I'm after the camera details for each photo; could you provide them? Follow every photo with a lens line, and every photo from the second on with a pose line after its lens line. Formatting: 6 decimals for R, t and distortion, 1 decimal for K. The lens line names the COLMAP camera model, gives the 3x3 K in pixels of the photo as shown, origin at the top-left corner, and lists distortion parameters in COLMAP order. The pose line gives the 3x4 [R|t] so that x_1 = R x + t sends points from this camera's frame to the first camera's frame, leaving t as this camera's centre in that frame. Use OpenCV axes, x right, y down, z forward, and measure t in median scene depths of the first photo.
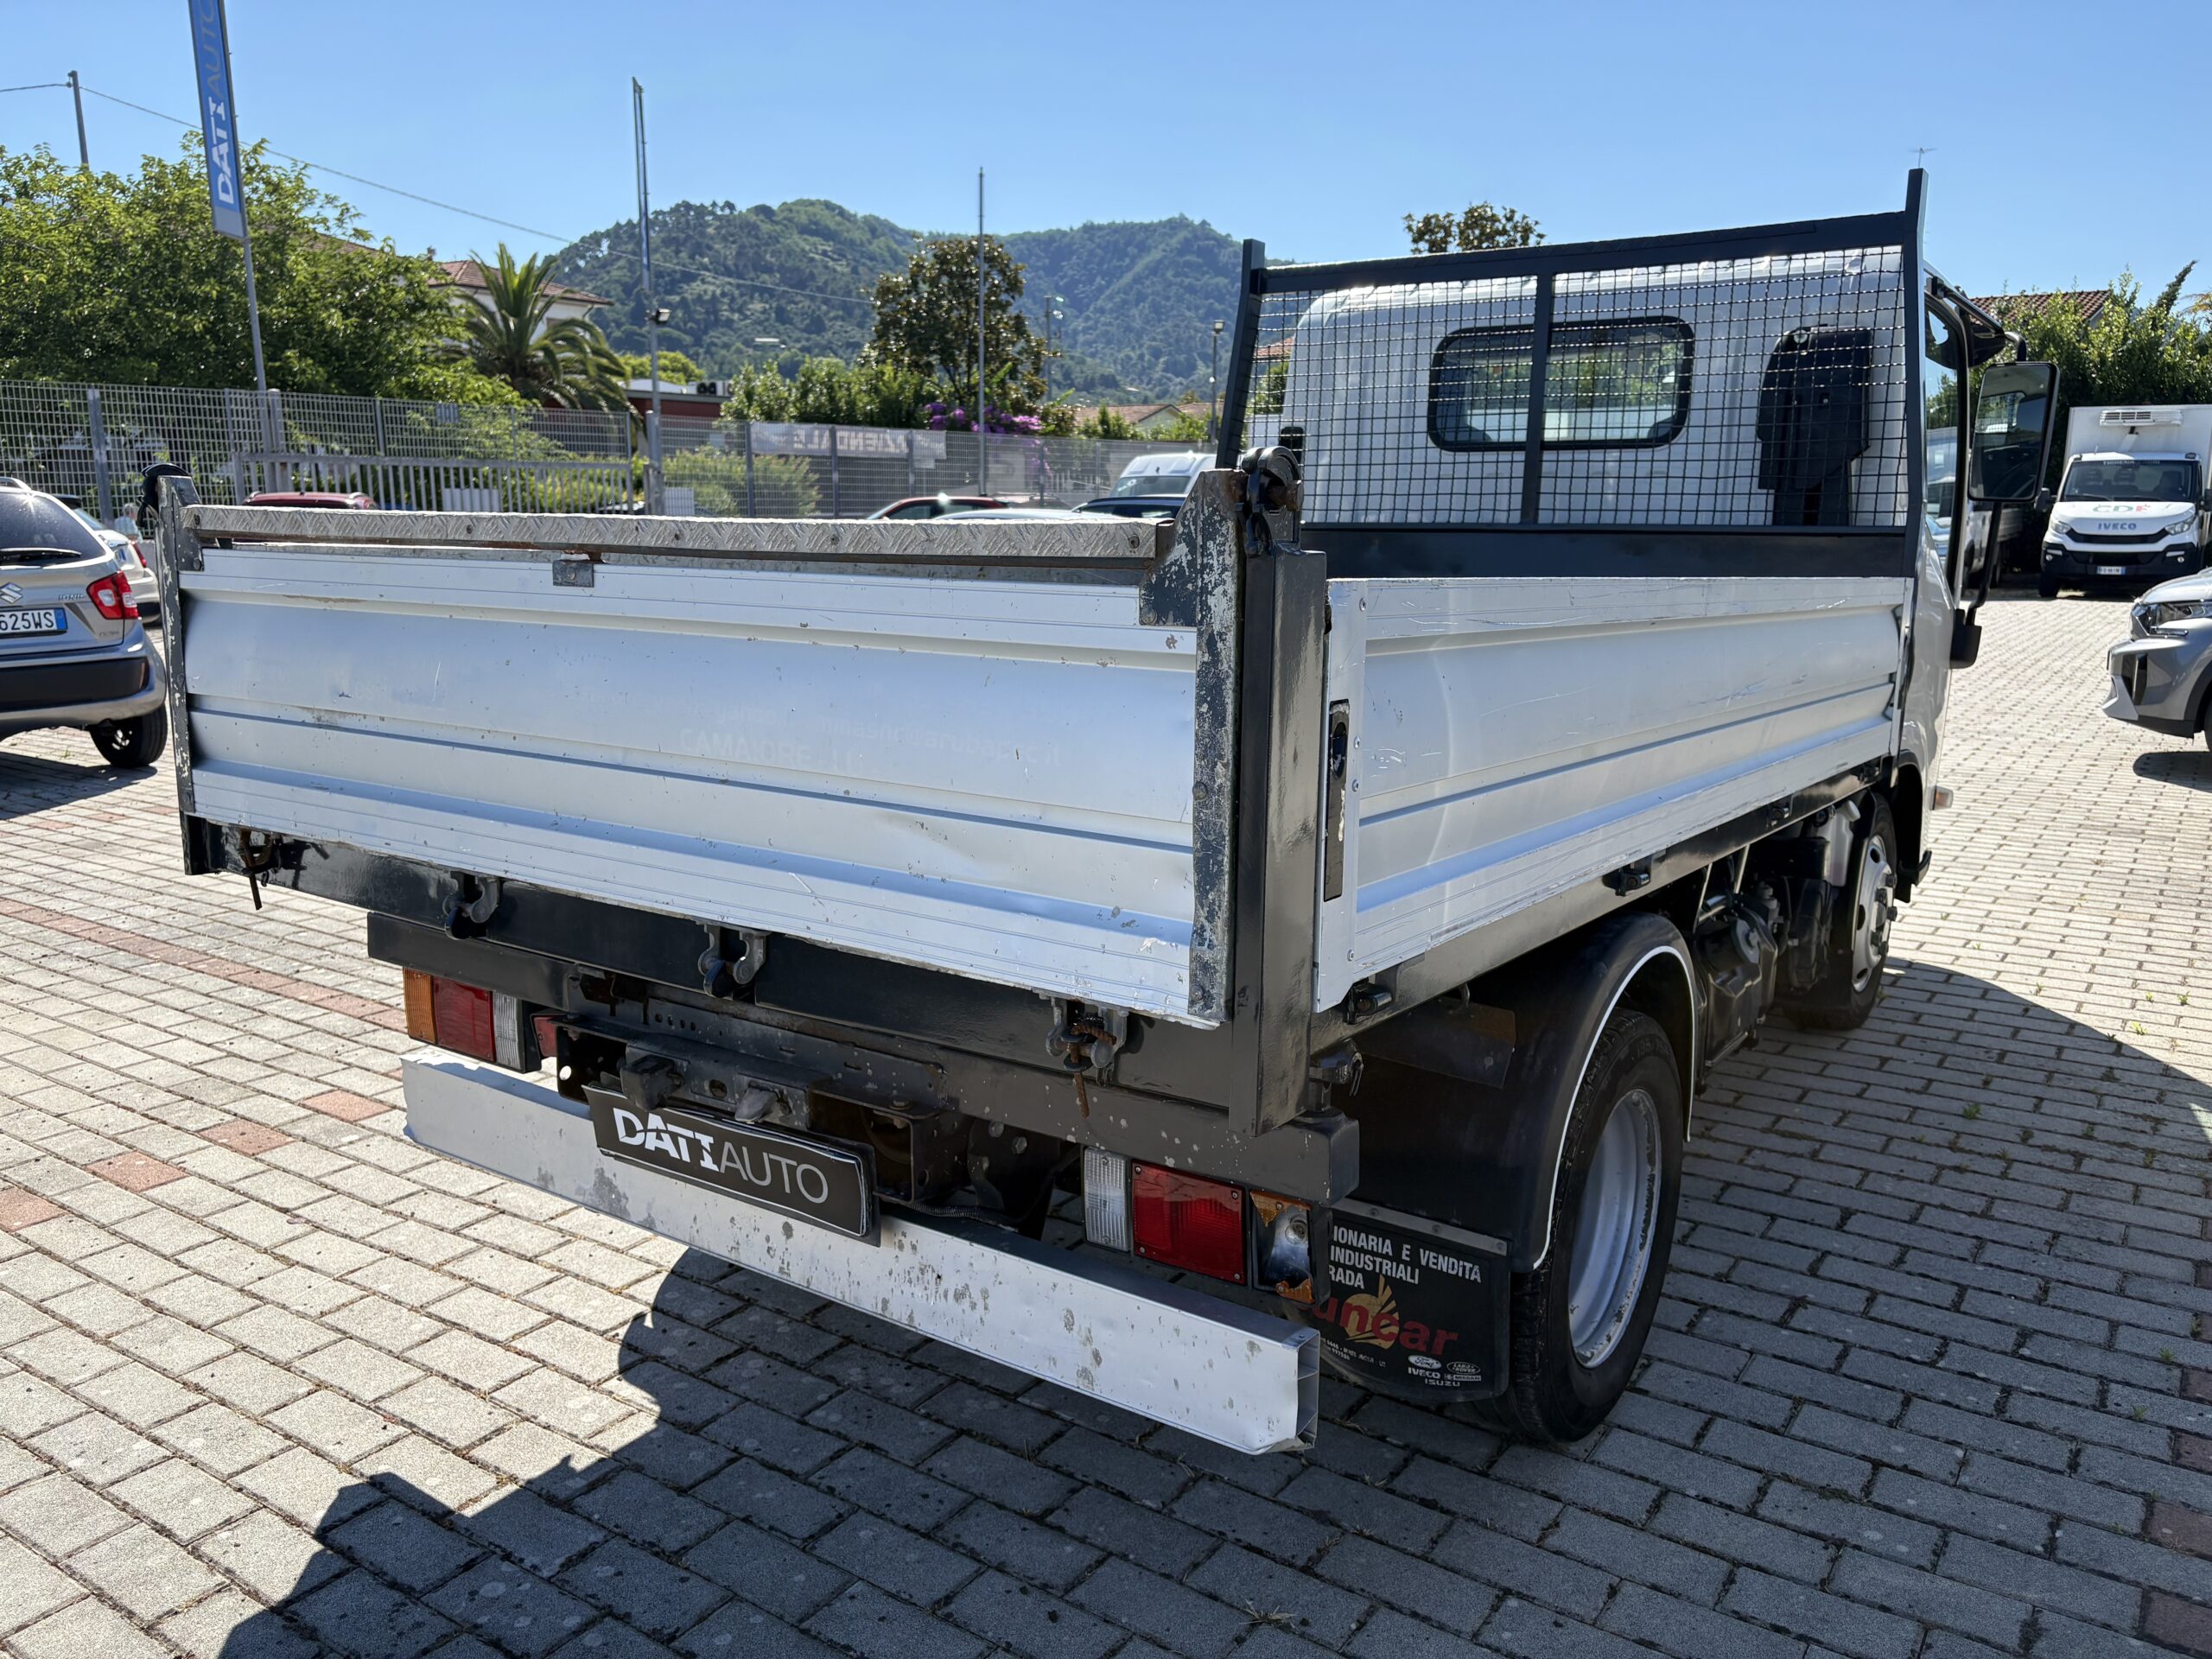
lens RADIAL K [[1668.1, 0, 1117.2], [0, 1668.1, 828.9], [0, 0, 1]] dist [0.058276, -0.066890]
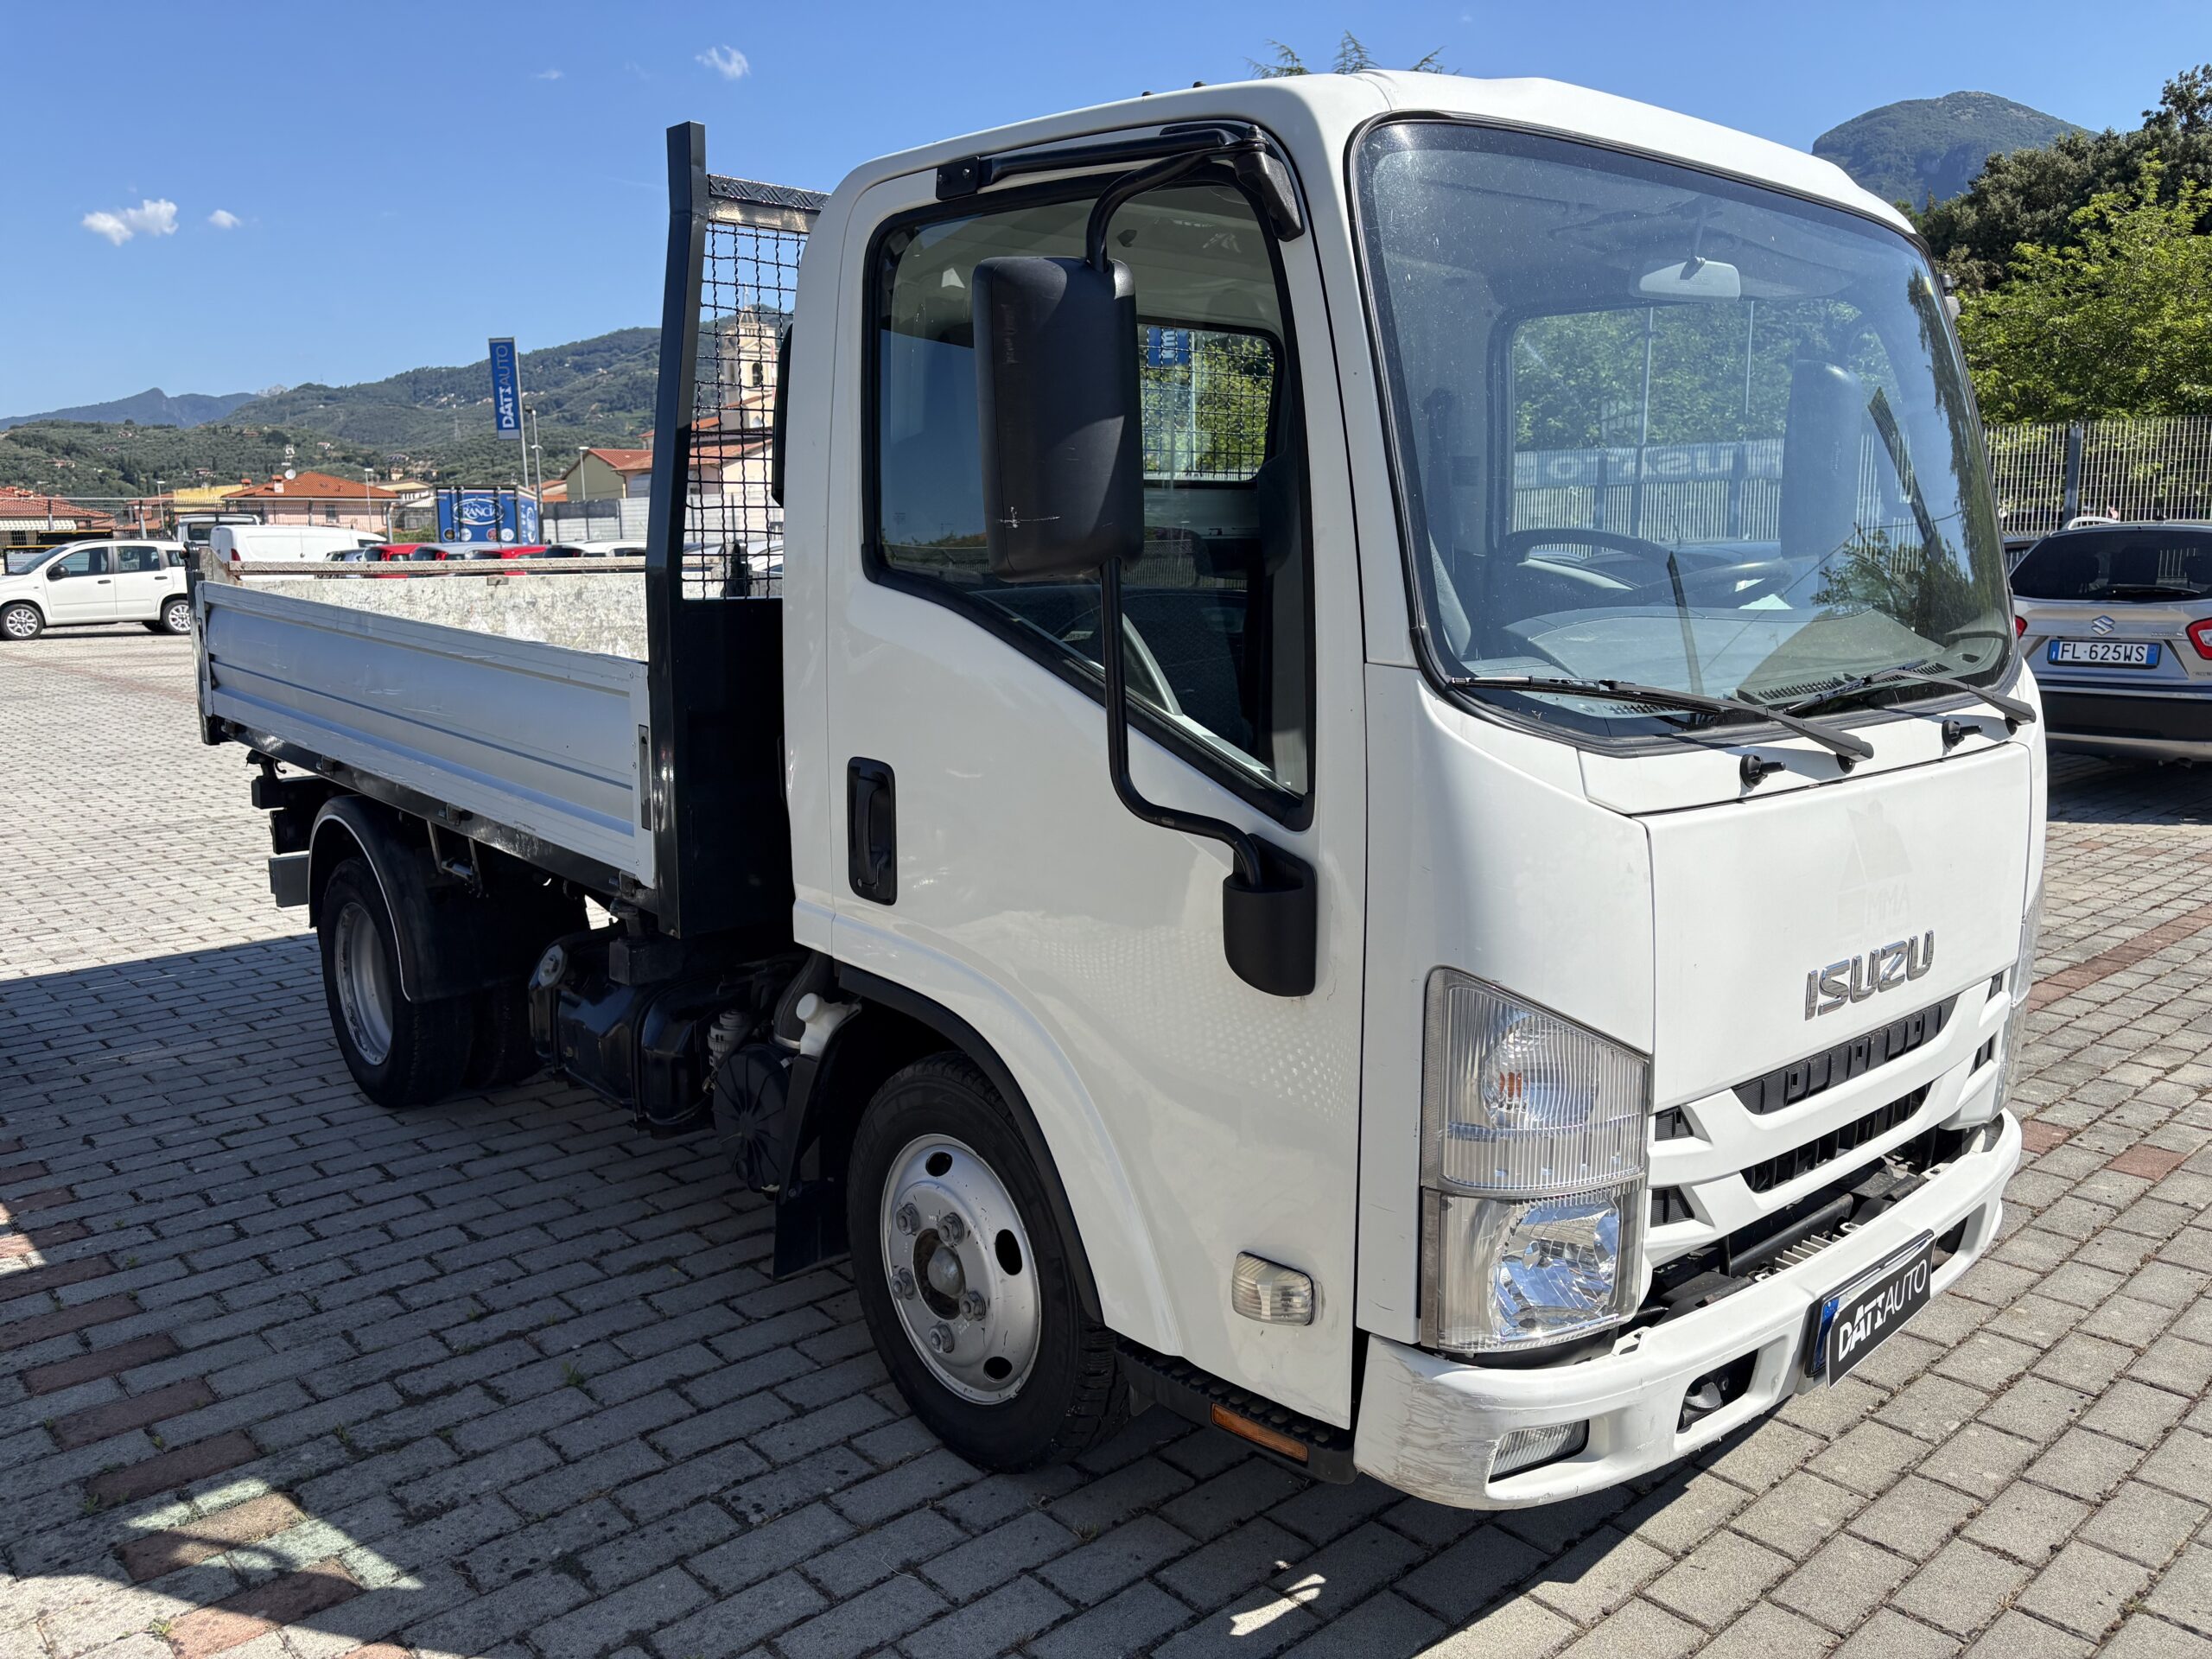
lens RADIAL K [[1668.1, 0, 1117.2], [0, 1668.1, 828.9], [0, 0, 1]] dist [0.058276, -0.066890]
pose [[-0.226681, 0.170812, -0.958874, 1.618585], [-0.181939, 0.959745, 0.213979, -0.392588], [0.956825, 0.222962, -0.186478, 1.880894]]
